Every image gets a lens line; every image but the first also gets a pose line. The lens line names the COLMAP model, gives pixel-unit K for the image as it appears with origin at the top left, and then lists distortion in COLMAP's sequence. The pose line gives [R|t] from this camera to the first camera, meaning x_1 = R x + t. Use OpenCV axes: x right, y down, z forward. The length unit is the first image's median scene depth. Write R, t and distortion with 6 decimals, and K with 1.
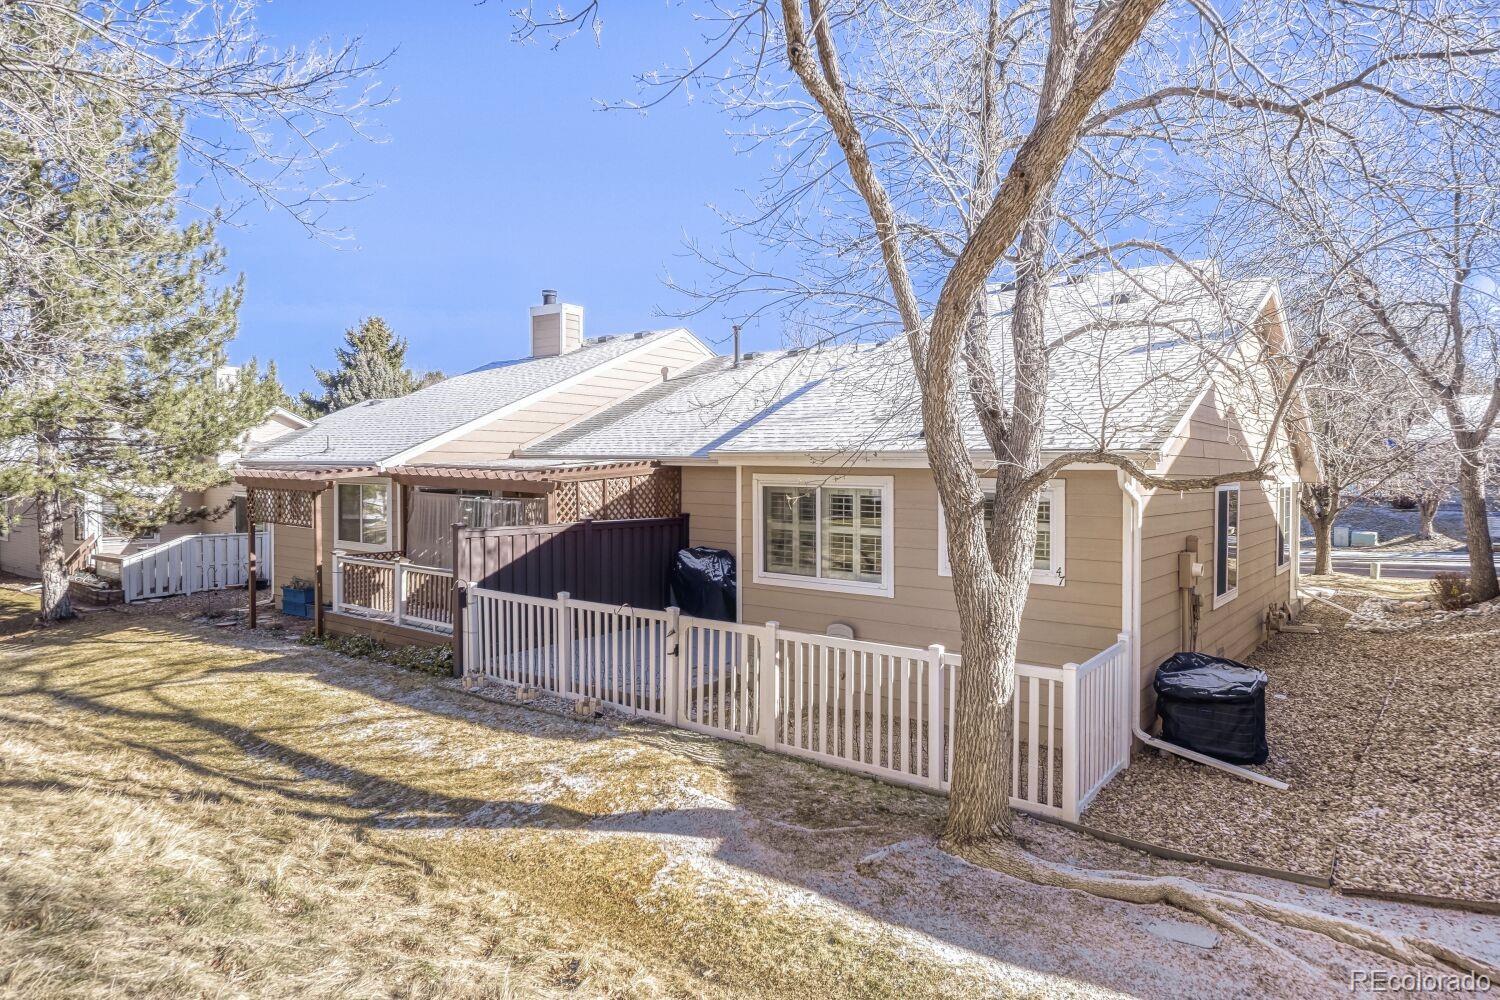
lens RADIAL K [[722.0, 0, 739.5], [0, 722.0, 517.7], [0, 0, 1]] dist [-0.001413, 0.000138]
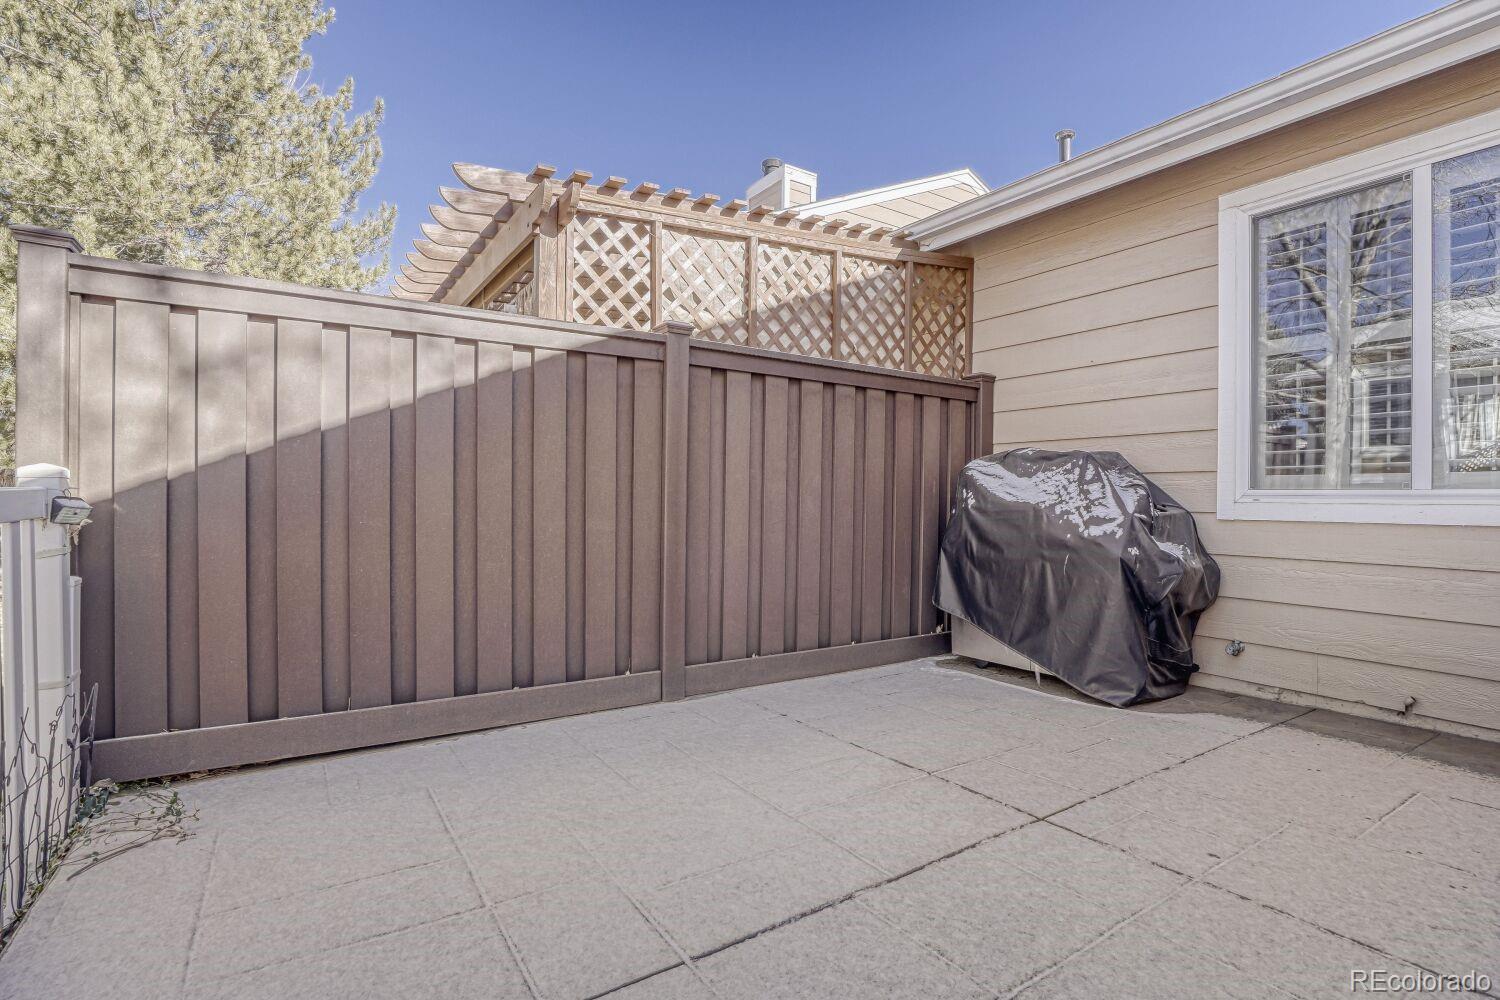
lens RADIAL K [[722.0, 0, 739.5], [0, 722.0, 517.7], [0, 0, 1]] dist [-0.001413, 0.000138]
pose [[0.933081, 0.007383, -0.359591, -0.060511], [-0.003182, 0.999920, 0.012272, 0.071874], [0.359652, -0.010307, 0.933029, 0.624957]]
